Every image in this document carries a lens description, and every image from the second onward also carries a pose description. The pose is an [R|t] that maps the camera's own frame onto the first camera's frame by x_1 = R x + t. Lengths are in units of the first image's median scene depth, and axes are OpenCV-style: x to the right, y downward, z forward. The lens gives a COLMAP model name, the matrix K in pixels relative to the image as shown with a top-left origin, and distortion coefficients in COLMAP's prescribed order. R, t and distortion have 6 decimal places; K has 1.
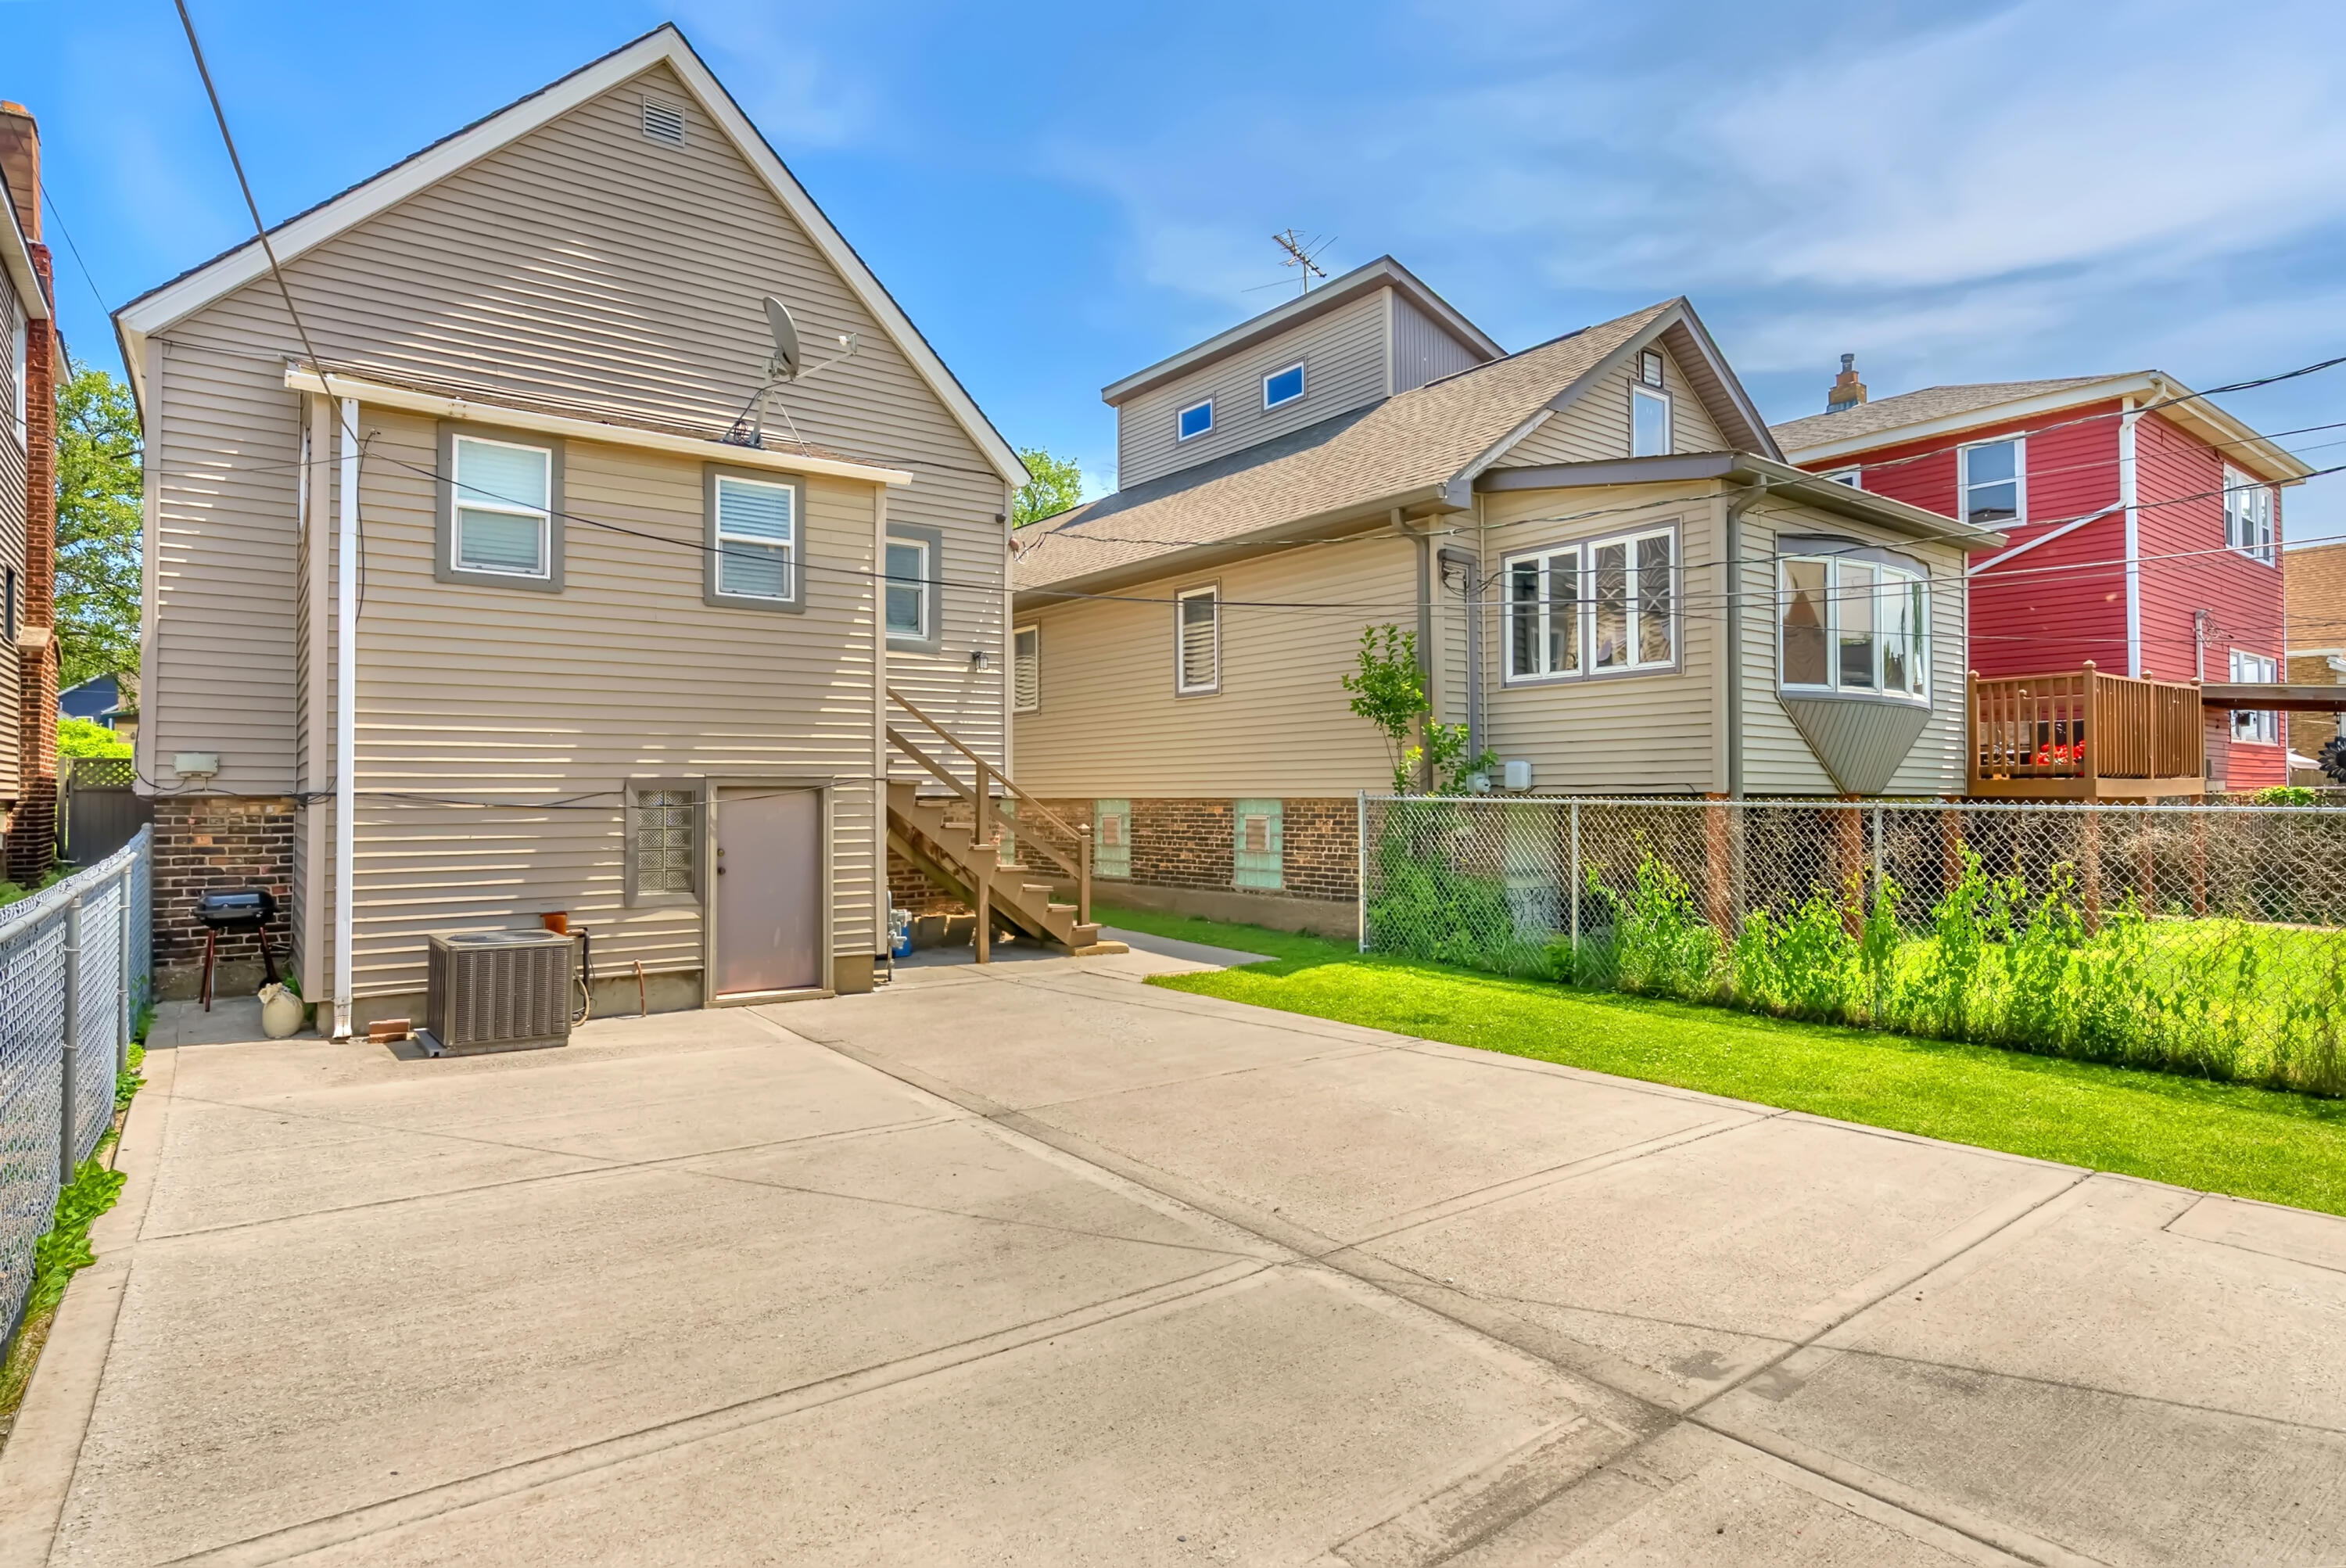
lens RADIAL K [[1234.4, 0, 1128.8], [0, 1234.4, 776.6], [0, 0, 1]] dist [-0.000083, -0.000537]
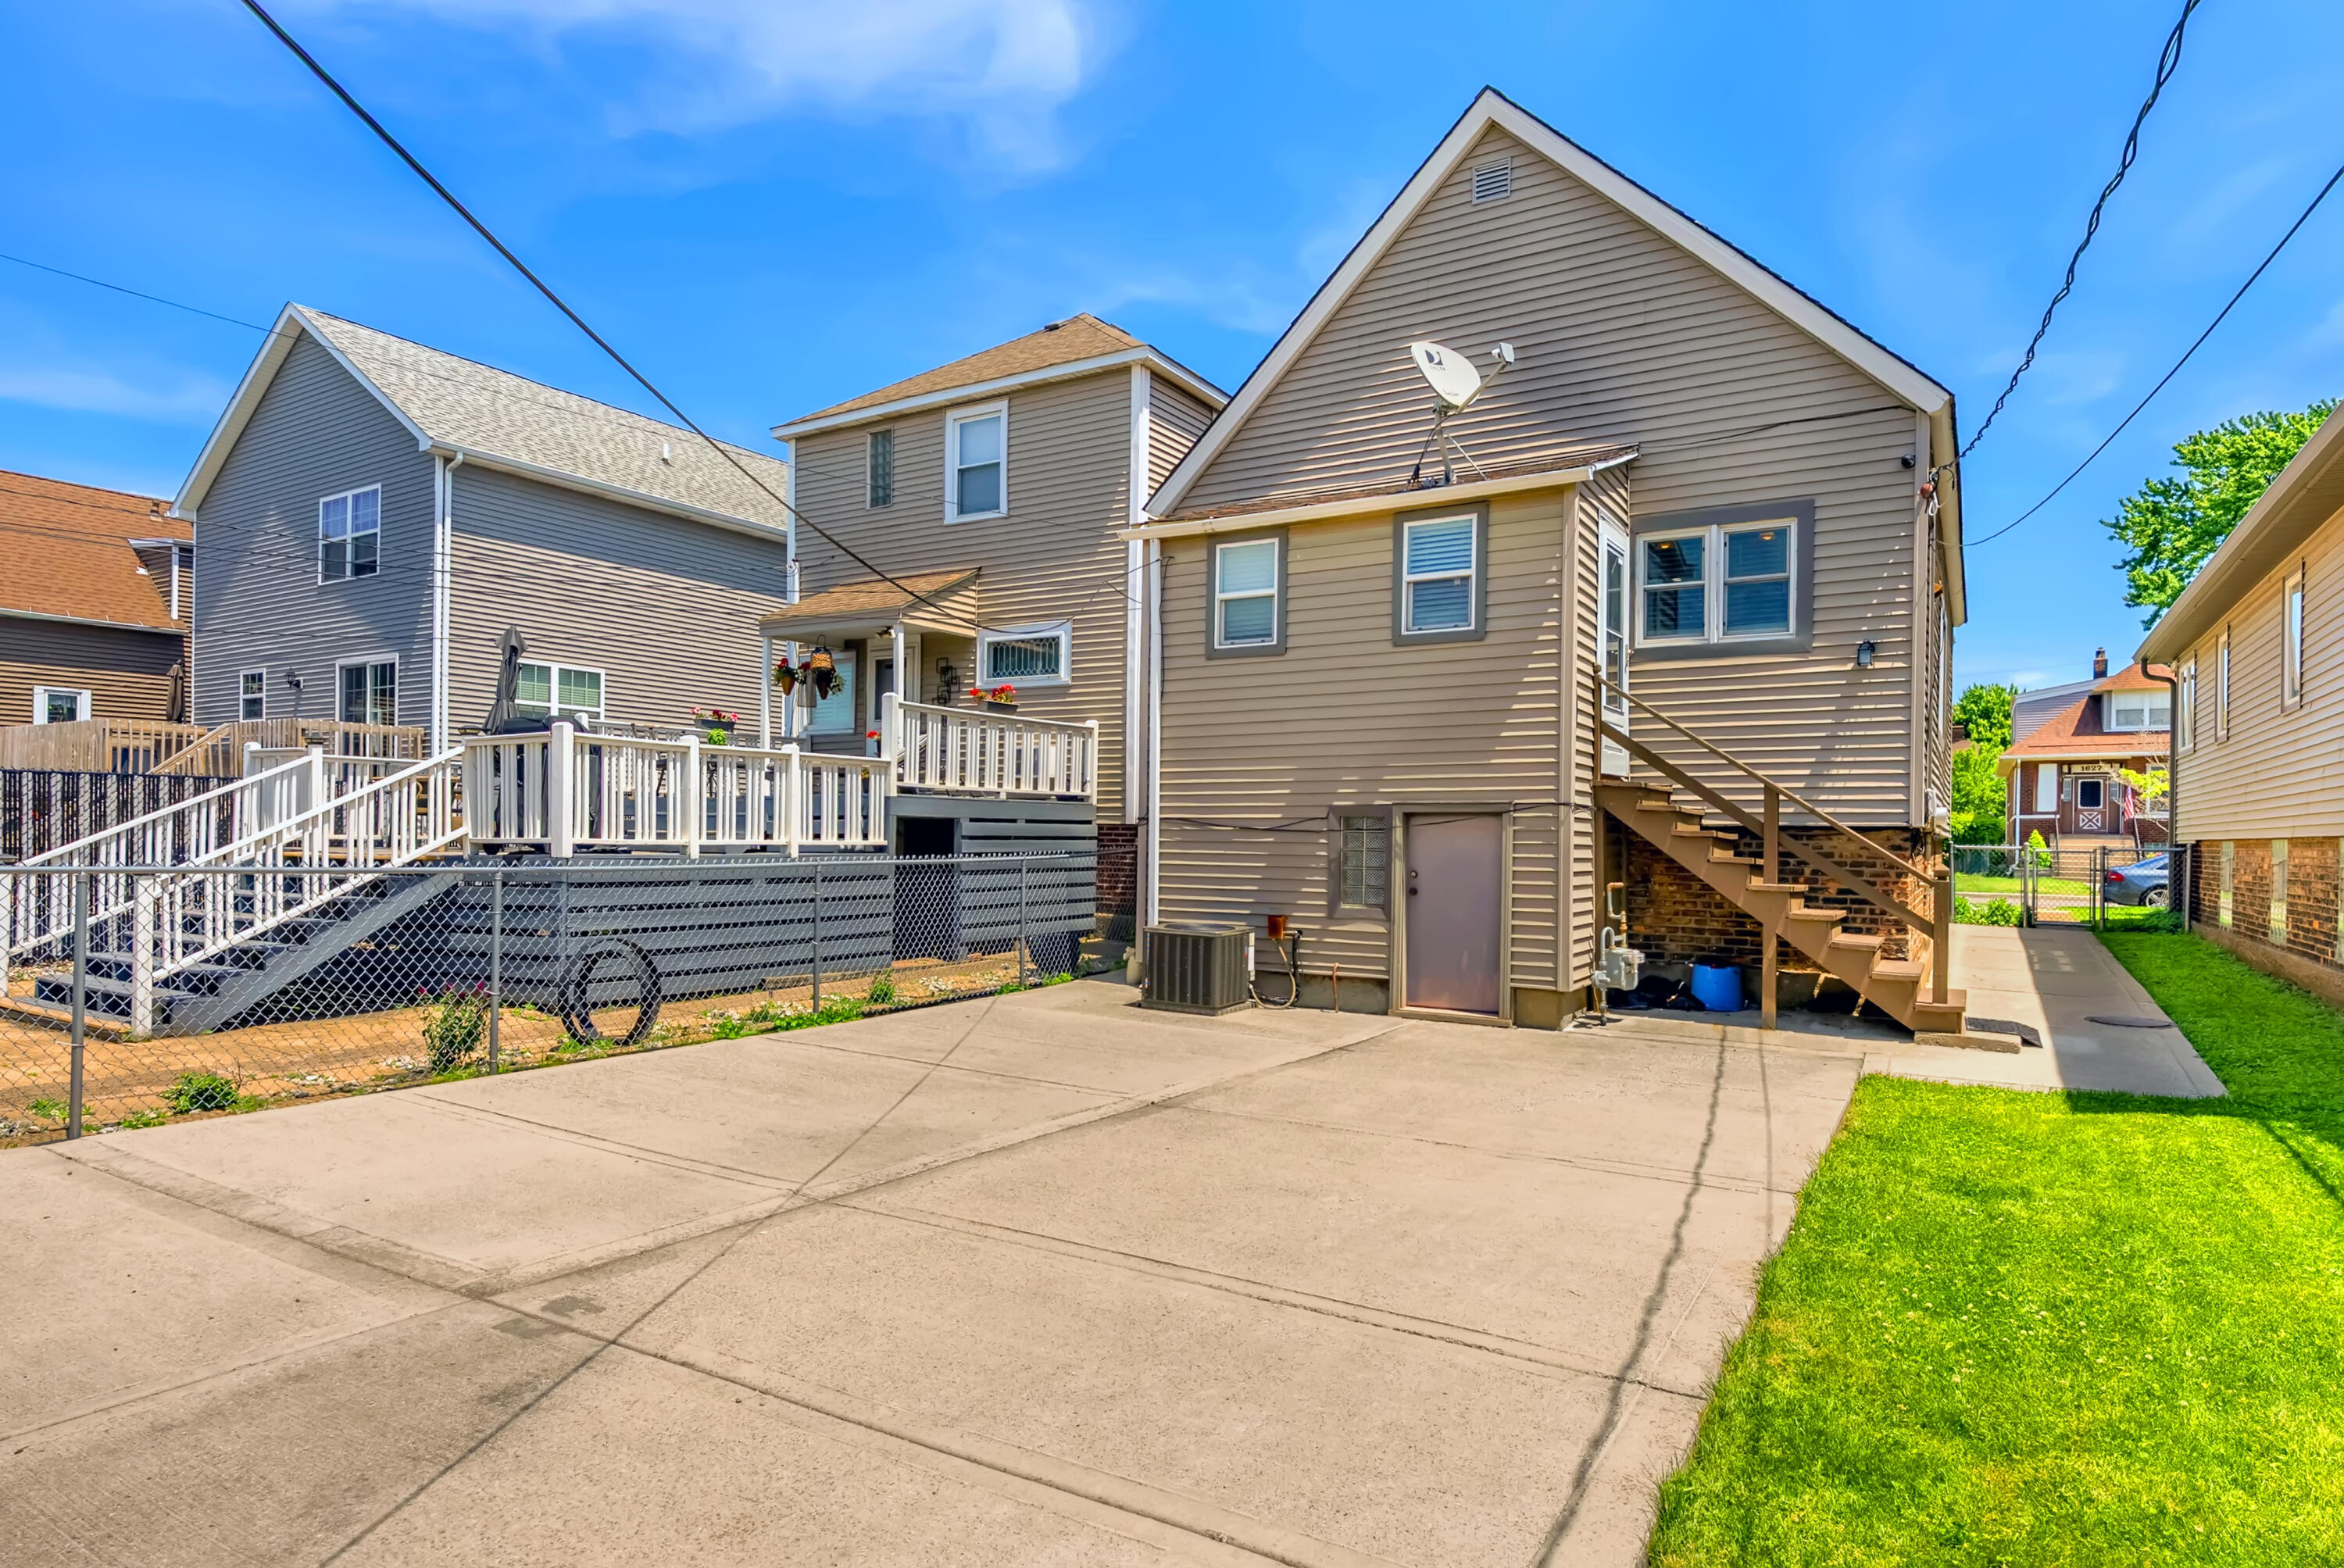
lens RADIAL K [[1284.2, 0, 1174.1], [0, 1284.2, 841.3], [0, 0, 1]] dist [-0.000016, 0.001191]
pose [[0.379957, 0.012319, -0.924922, 0.675338], [0.000851, 0.999906, 0.013668, 0.018640], [0.925004, -0.005980, 0.379911, 0.417004]]
